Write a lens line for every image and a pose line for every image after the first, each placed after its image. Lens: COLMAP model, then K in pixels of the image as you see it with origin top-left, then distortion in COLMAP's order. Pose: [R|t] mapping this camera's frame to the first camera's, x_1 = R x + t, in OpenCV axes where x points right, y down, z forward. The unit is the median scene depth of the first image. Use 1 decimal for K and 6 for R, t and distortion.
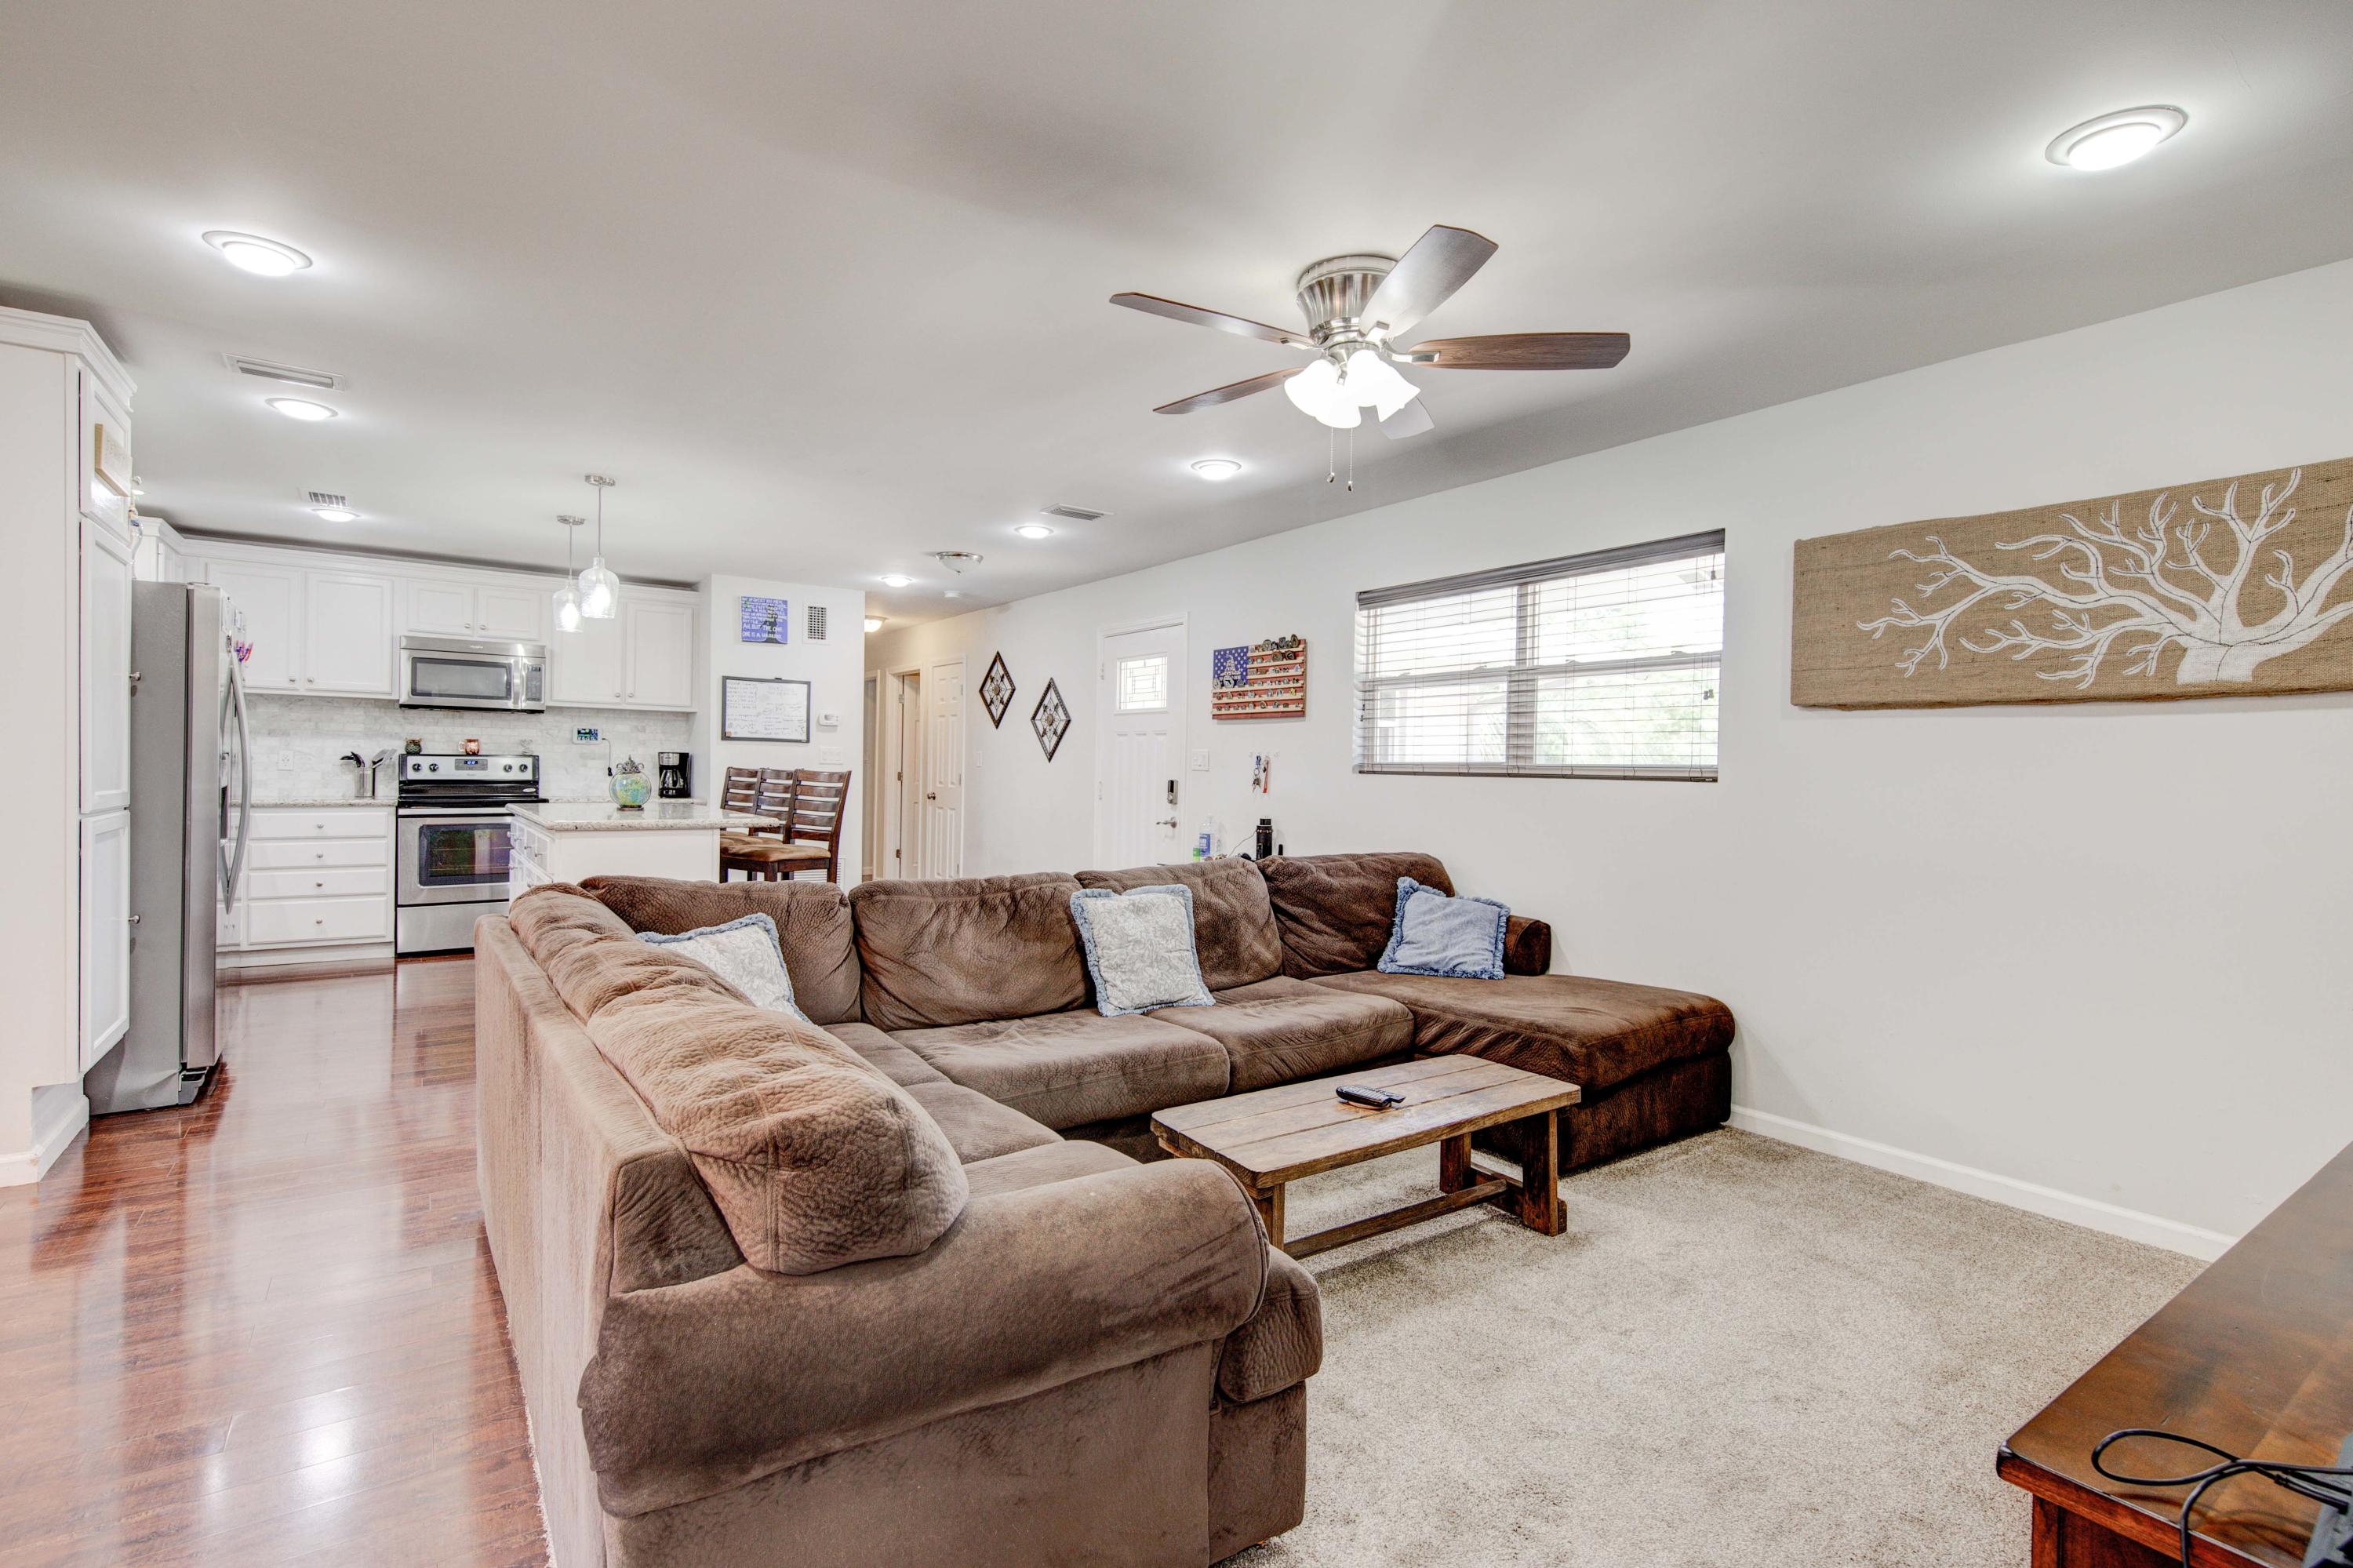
lens RADIAL K [[1086.3, 0, 1183.5], [0, 1086.3, 779.8], [0, 0, 1]] dist [0.003699, -0.000039]
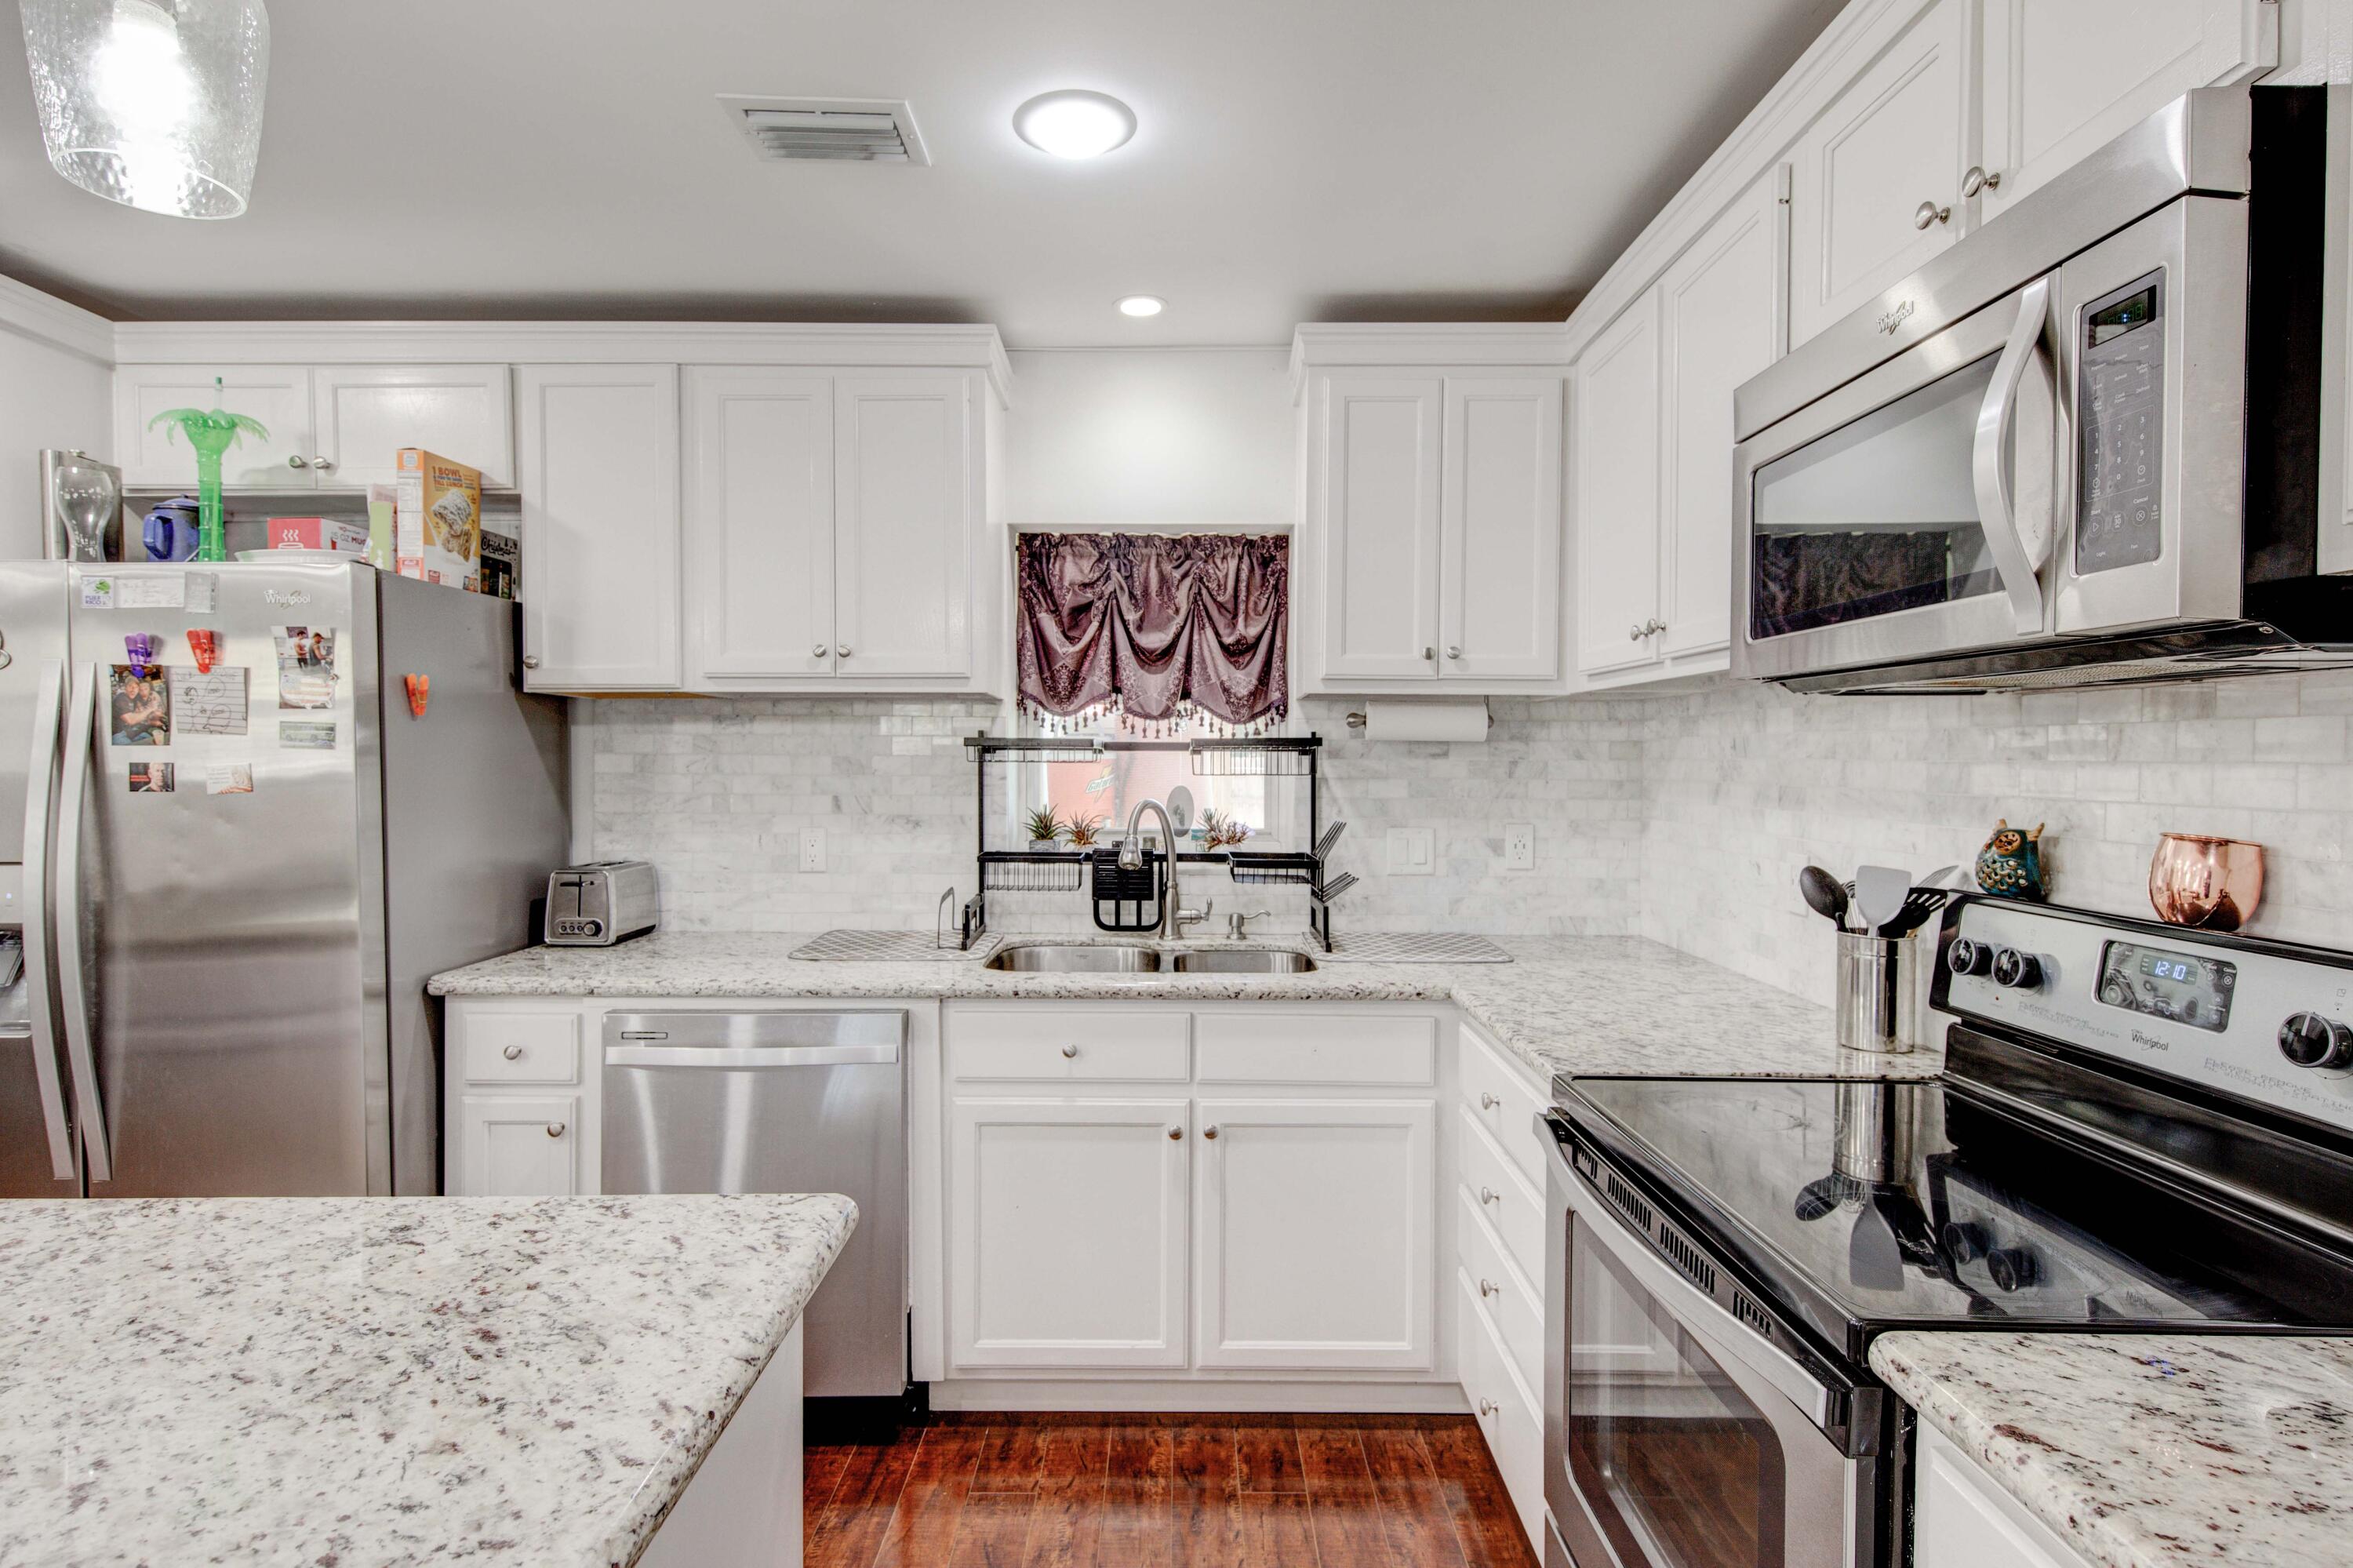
lens RADIAL K [[1165.4, 0, 1176.5], [0, 1165.4, 784.0], [0, 0, 1]] dist [0.016332, -0.007821]
pose [[-0.581145, 0.001054, -0.813799, -0.421877], [-0.018668, 0.999719, 0.014626, -0.046469], [0.813586, 0.023692, -0.580962, 1.003850]]
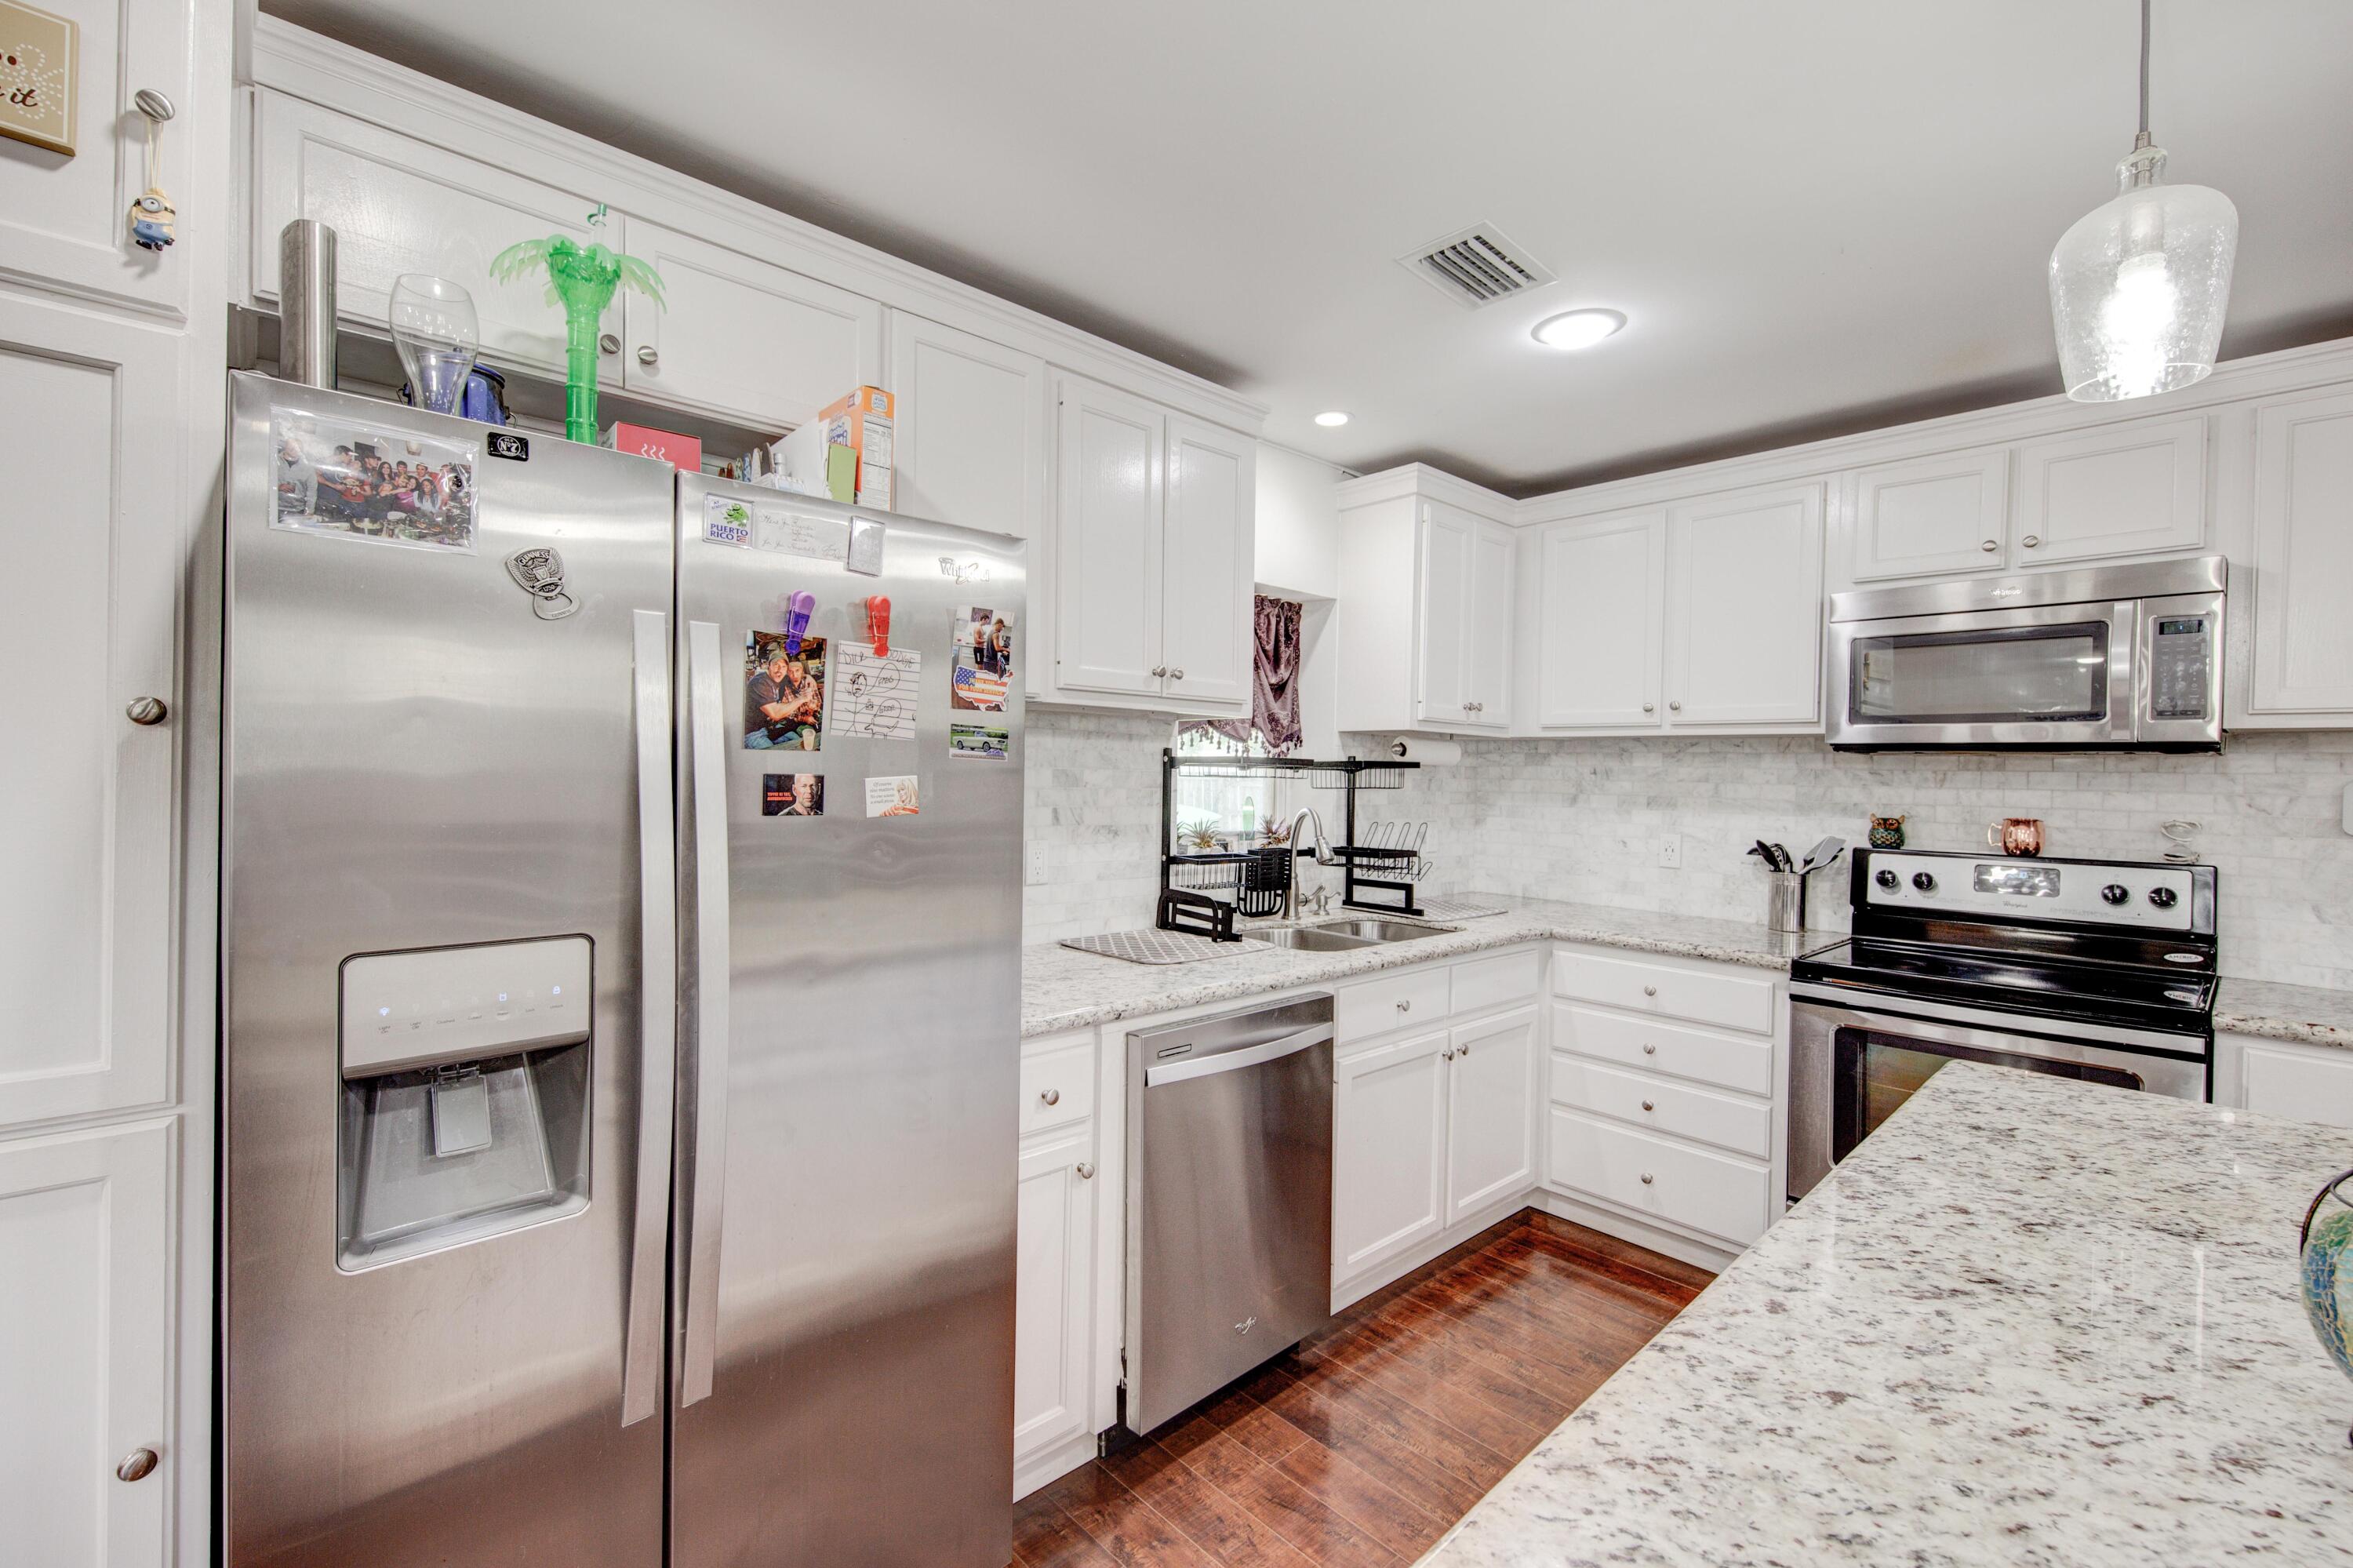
lens RADIAL K [[1001.6, 0, 1179.7], [0, 1001.6, 779.5], [0, 0, 1]] dist [0.020902, -0.010828]
pose [[0.133146, -0.007245, -0.991070, -0.319187], [-0.025516, 0.999617, -0.010735, -0.041258], [0.990768, 0.026717, 0.132910, 0.643426]]
